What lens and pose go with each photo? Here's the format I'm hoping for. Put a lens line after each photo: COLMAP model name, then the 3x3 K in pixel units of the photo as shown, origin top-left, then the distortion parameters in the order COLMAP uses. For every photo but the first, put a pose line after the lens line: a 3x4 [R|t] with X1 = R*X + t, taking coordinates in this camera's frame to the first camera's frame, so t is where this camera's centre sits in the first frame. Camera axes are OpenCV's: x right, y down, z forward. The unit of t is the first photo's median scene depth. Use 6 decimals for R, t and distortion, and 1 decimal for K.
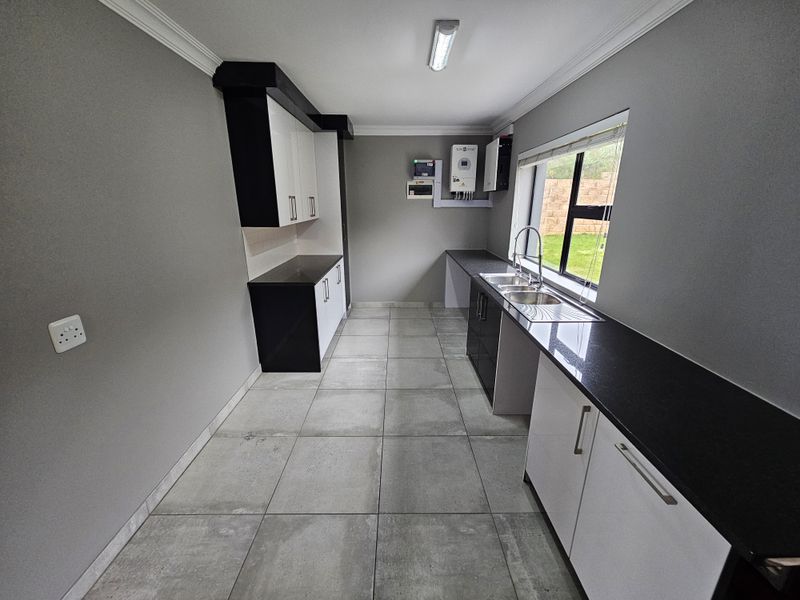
lens RADIAL K [[326.6, 0, 400.4], [0, 326.6, 299.7], [0, 0, 1]] dist [-0.001417, 0.000502]
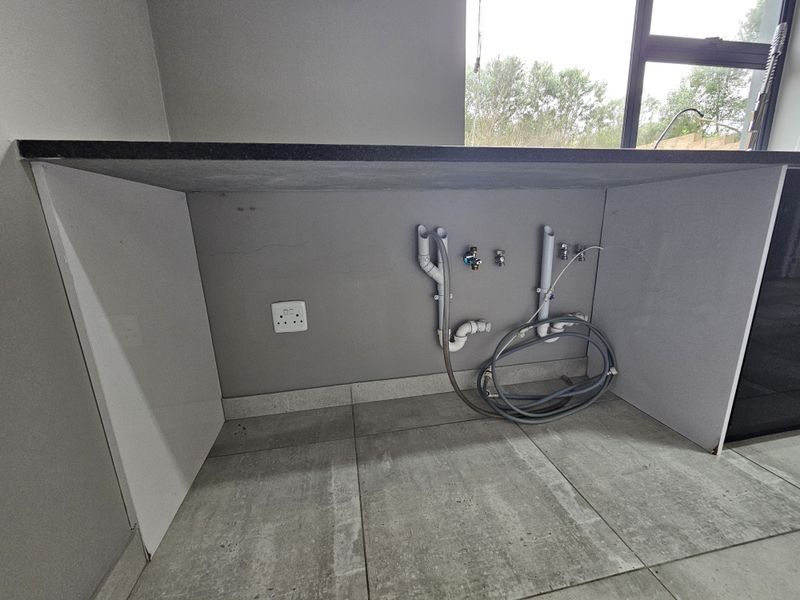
lens RADIAL K [[326.6, 0, 399.2], [0, 326.6, 298.6], [0, 0, 1]] dist [-0.001417, 0.000502]
pose [[-0.172459, -0.222286, 0.959608, -0.003497], [0.308967, 0.912832, 0.266978, -0.184965], [-0.935306, 0.342530, -0.088747, 1.759274]]
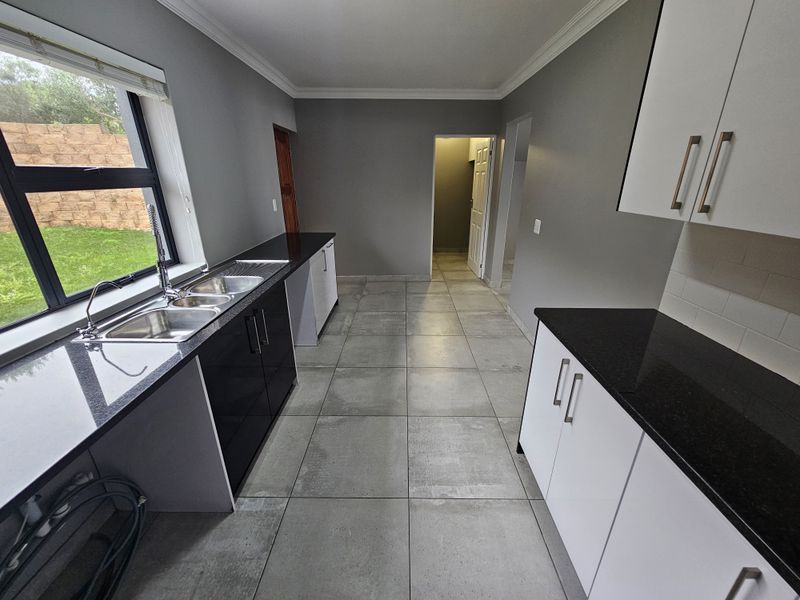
lens RADIAL K [[326.6, 0, 399.6], [0, 326.6, 297.2], [0, 0, 1]] dist [-0.001417, 0.000502]
pose [[-0.999735, -0.011499, 0.019966, -0.044373], [0.002937, 0.795894, 0.605429, -0.472890], [-0.022852, 0.605327, -0.795649, 1.654362]]
